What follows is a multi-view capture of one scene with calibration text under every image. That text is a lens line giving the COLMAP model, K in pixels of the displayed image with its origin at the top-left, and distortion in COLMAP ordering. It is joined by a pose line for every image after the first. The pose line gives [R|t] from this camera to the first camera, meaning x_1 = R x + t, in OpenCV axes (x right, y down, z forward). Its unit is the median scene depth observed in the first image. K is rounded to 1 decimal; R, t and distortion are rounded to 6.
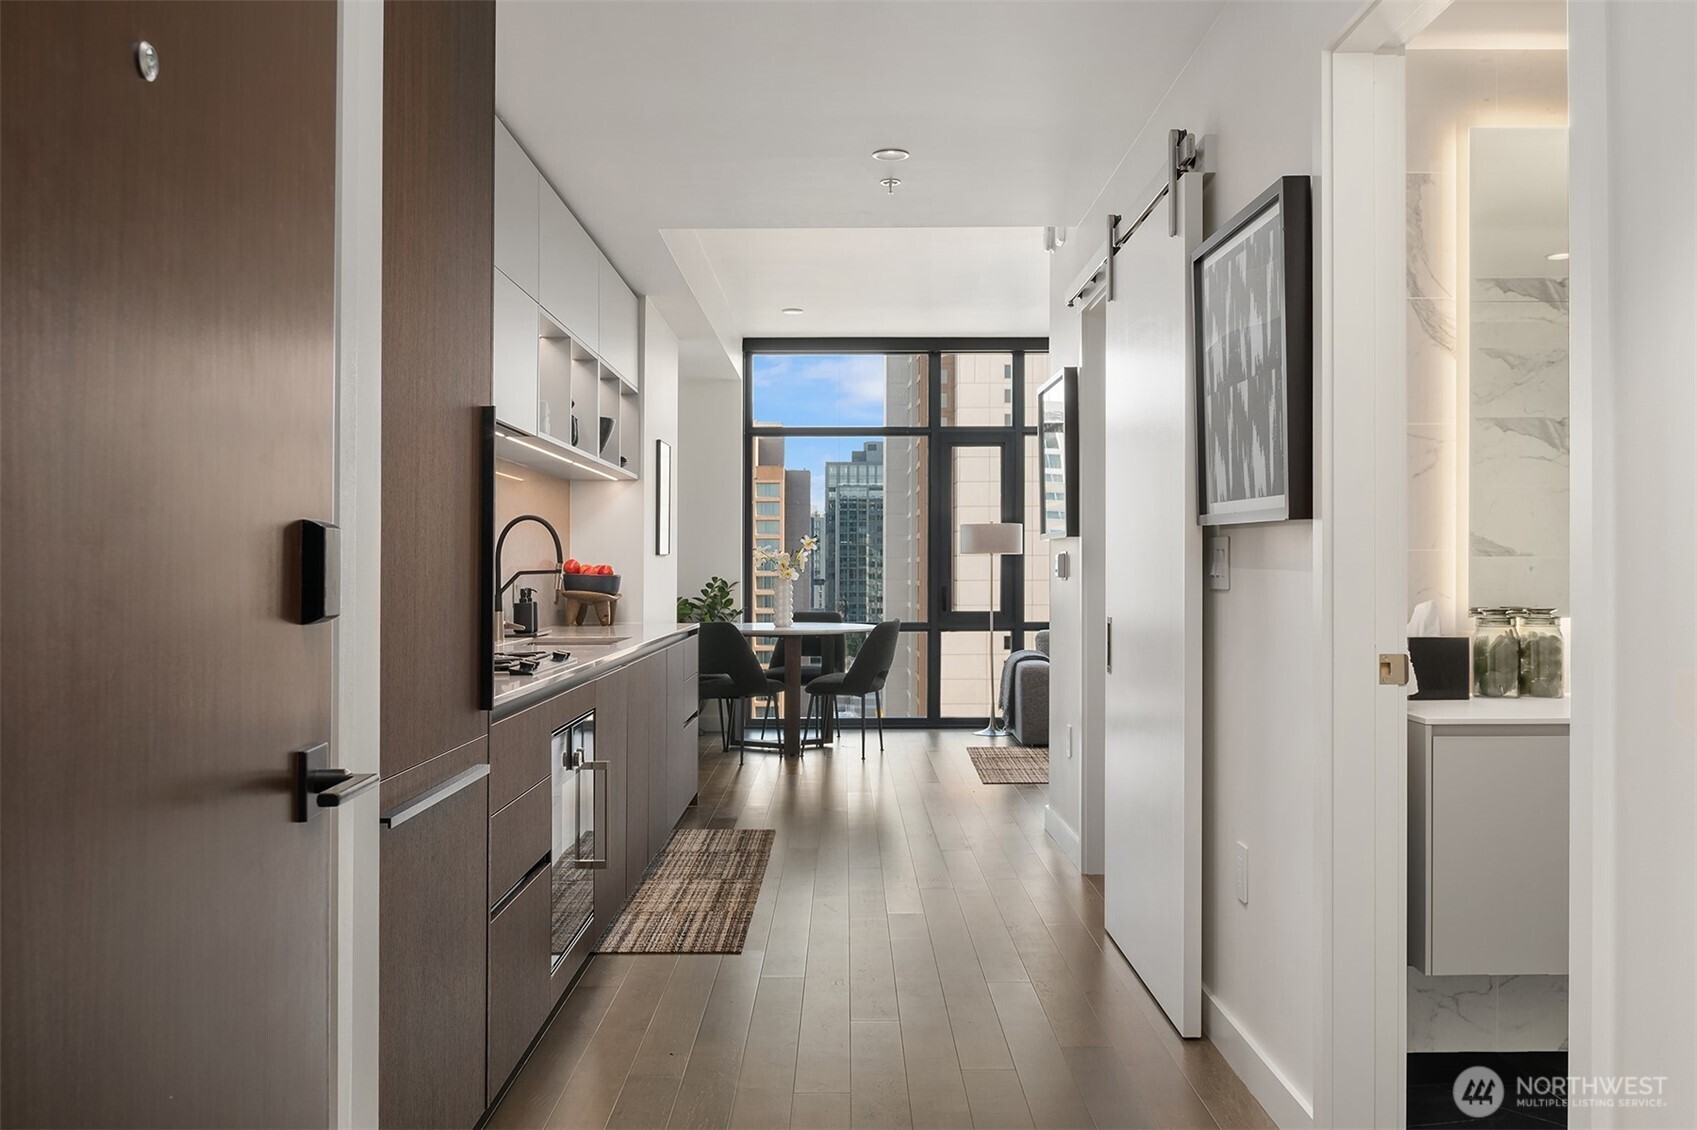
lens RADIAL K [[1410.7, 0, 848.5], [0, 1410.7, 565.0], [0, 0, 1]] dist [-0.013454, -0.002220]
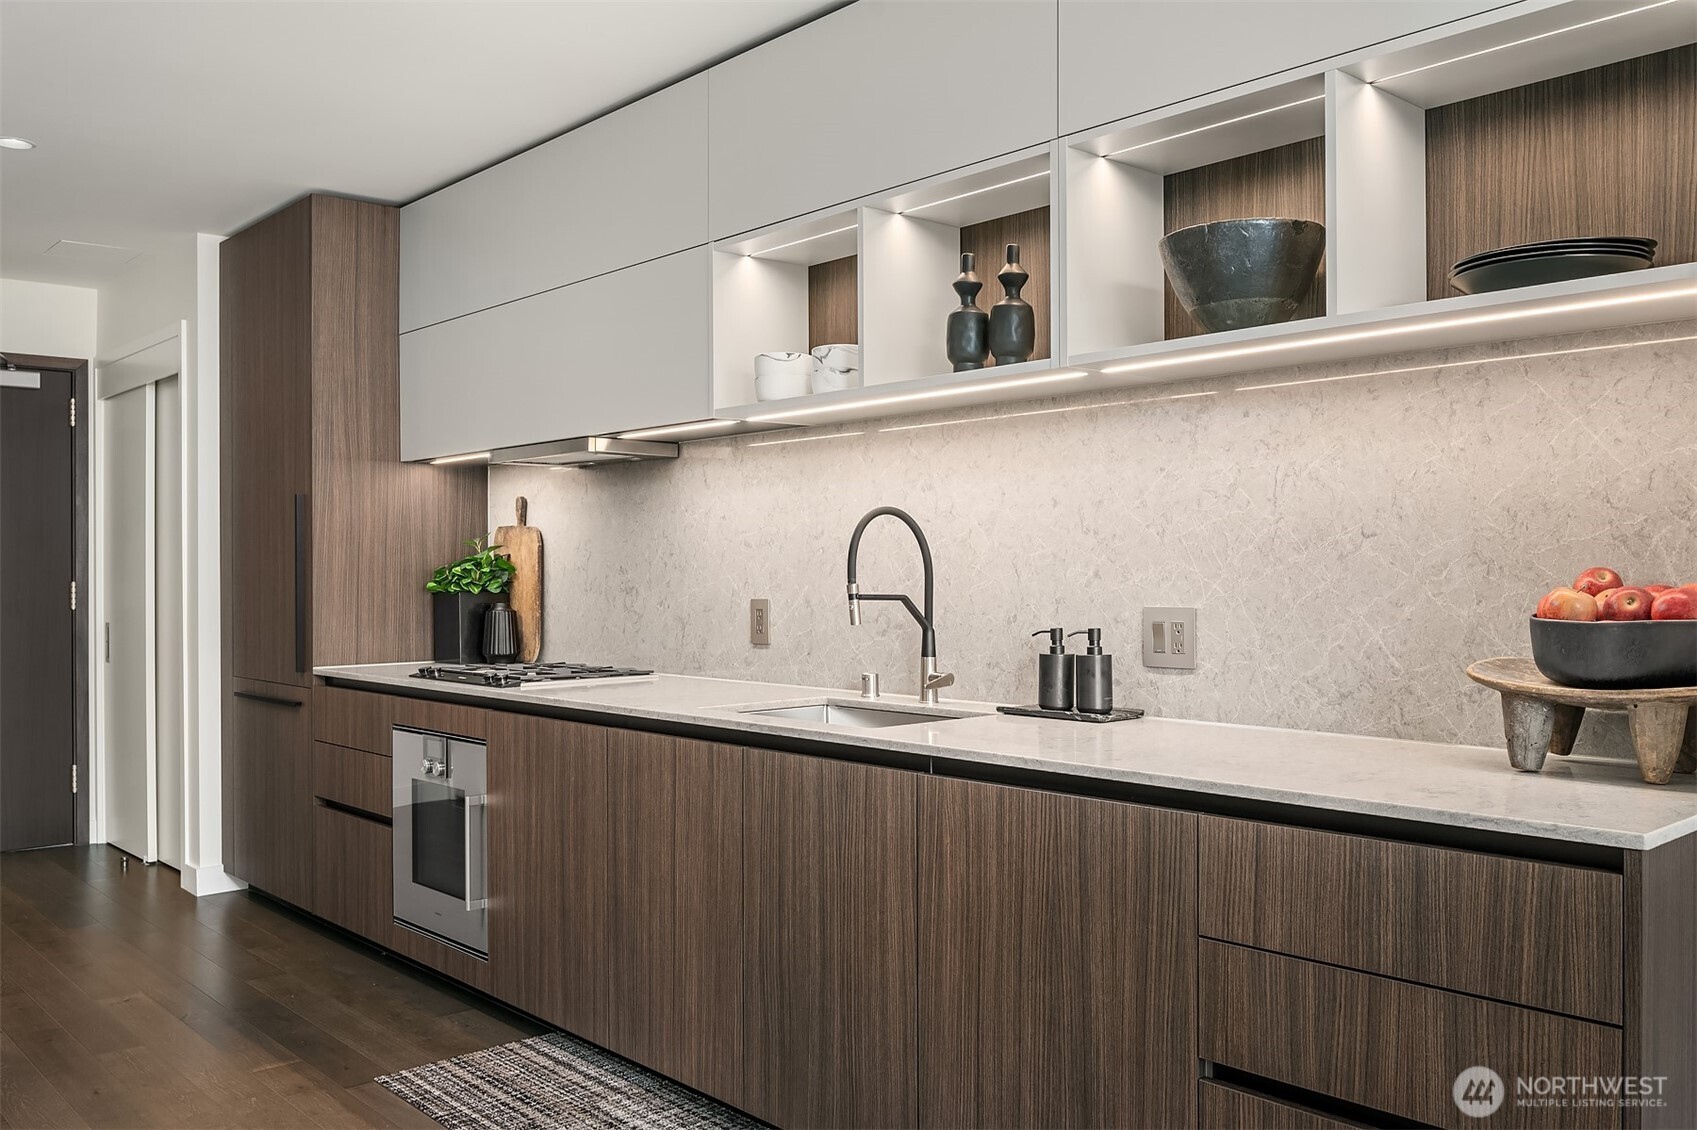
lens RADIAL K [[1410.7, 0, 848.5], [0, 1410.7, 565.0], [0, 0, 1]] dist [-0.013454, -0.002220]
pose [[-0.745765, 0.003224, -0.666202, 0.245059], [0.007444, 0.999966, -0.003493, -0.007556], [0.666168, -0.007564, -0.745763, 1.738871]]
